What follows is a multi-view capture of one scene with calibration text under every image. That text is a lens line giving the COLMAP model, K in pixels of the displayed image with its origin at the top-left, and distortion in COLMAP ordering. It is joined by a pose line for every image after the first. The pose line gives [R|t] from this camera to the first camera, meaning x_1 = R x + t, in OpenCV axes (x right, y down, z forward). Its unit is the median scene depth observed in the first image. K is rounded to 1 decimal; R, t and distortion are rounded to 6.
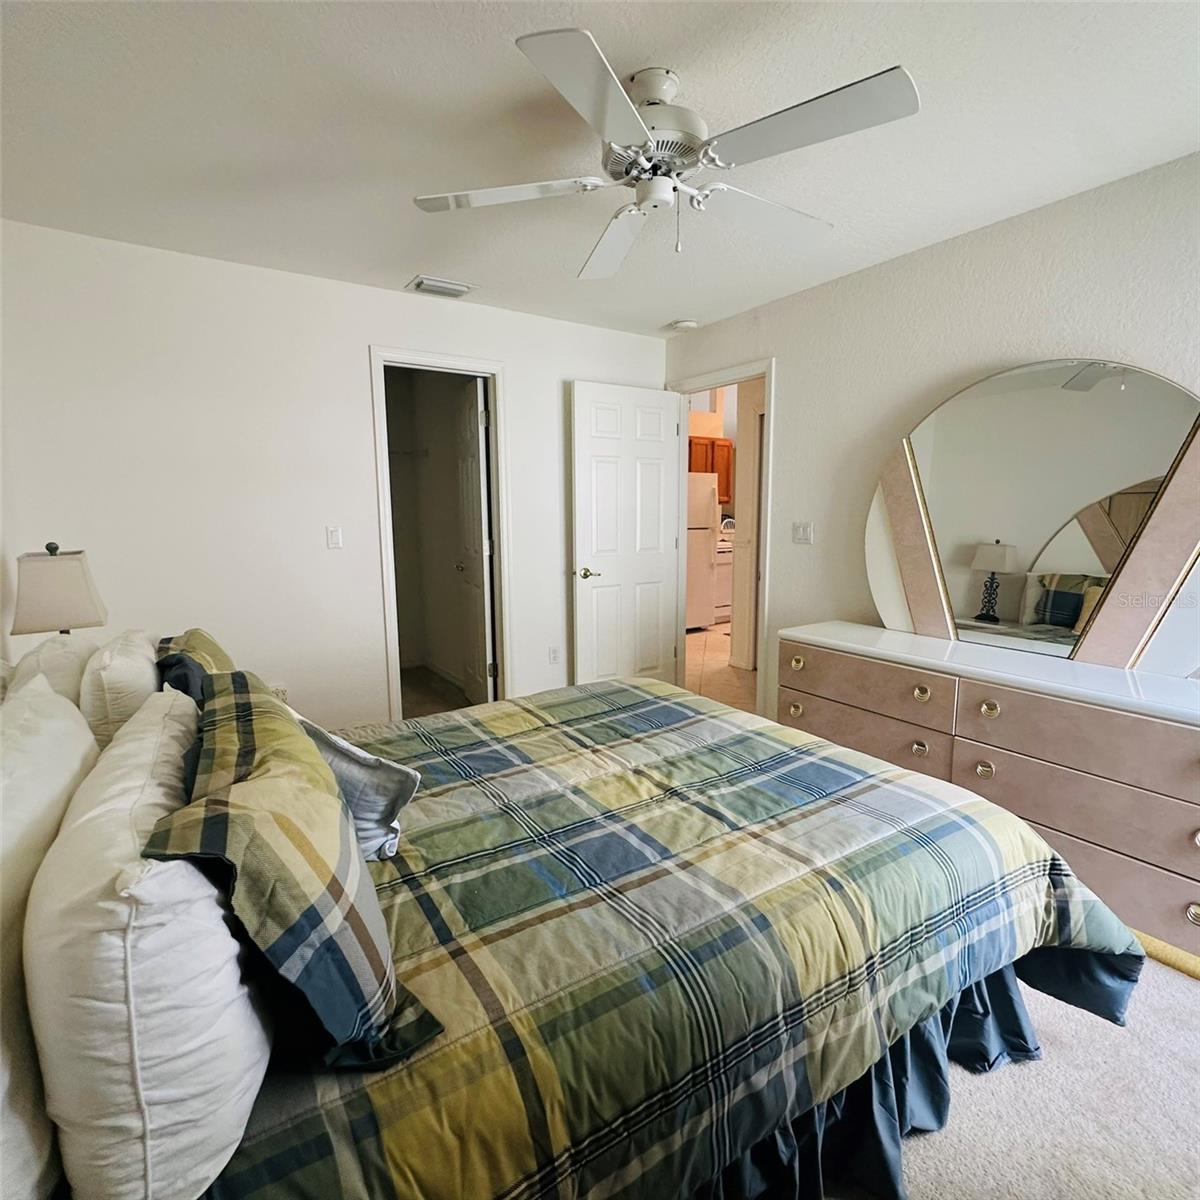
lens RADIAL K [[642.1, 0, 603.0], [0, 642.1, 591.8], [0, 0, 1]] dist [-0.004052, -0.000492]
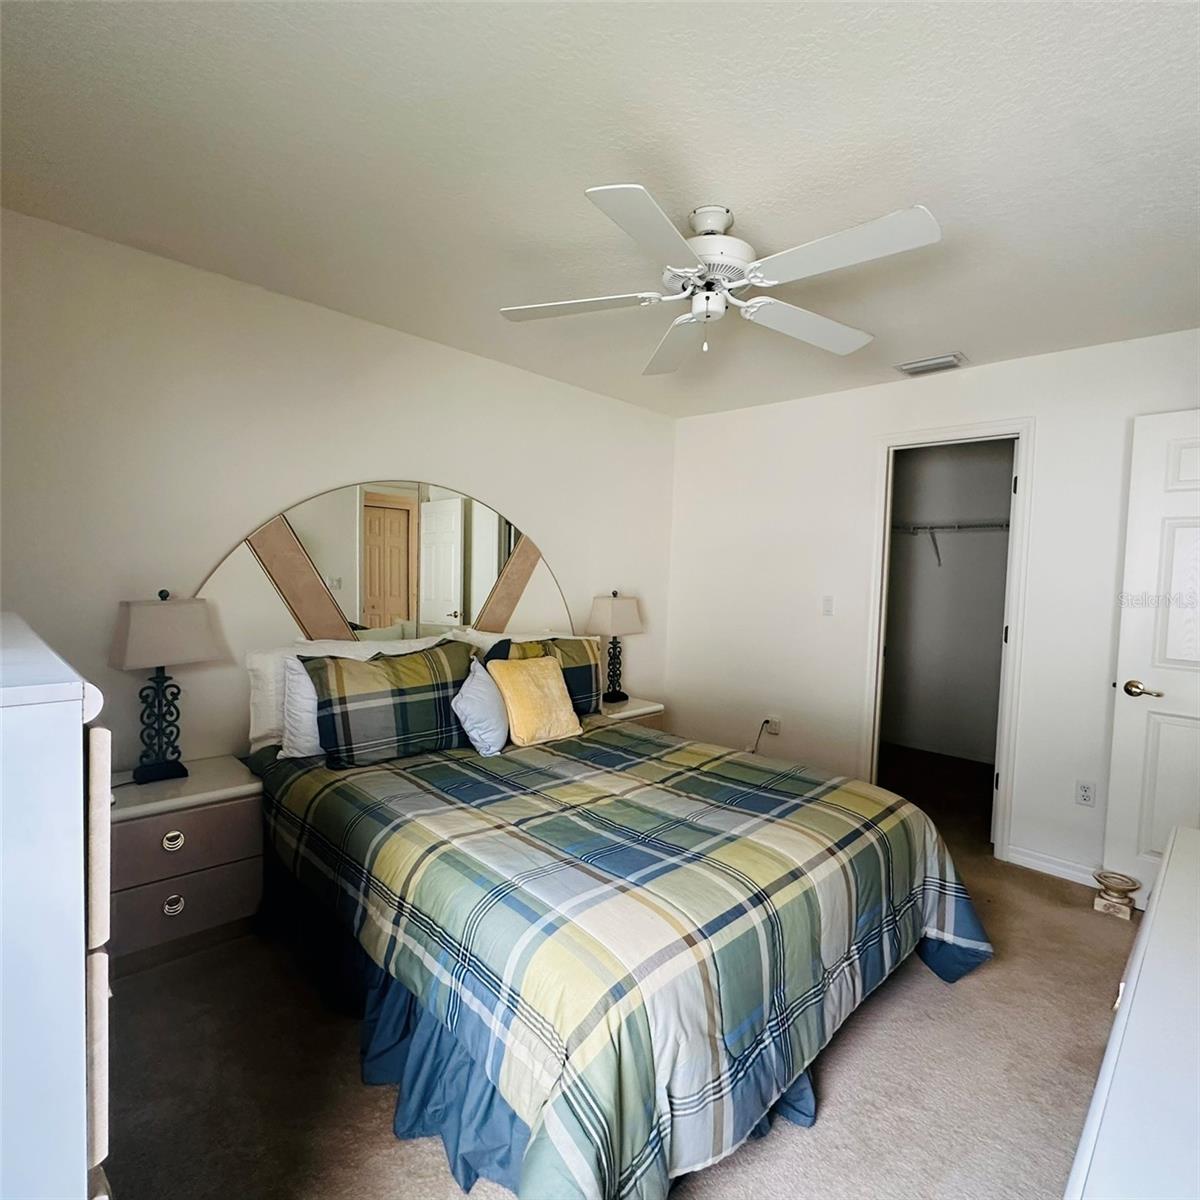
lens RADIAL K [[642.1, 0, 605.1], [0, 642.1, 599.0], [0, 0, 1]] dist [-0.004052, -0.000492]
pose [[0.198922, 0.055177, -0.978461, 1.036558], [-0.157587, 0.987222, 0.023633, -0.097525], [0.967262, 0.149492, 0.205075, 0.588359]]
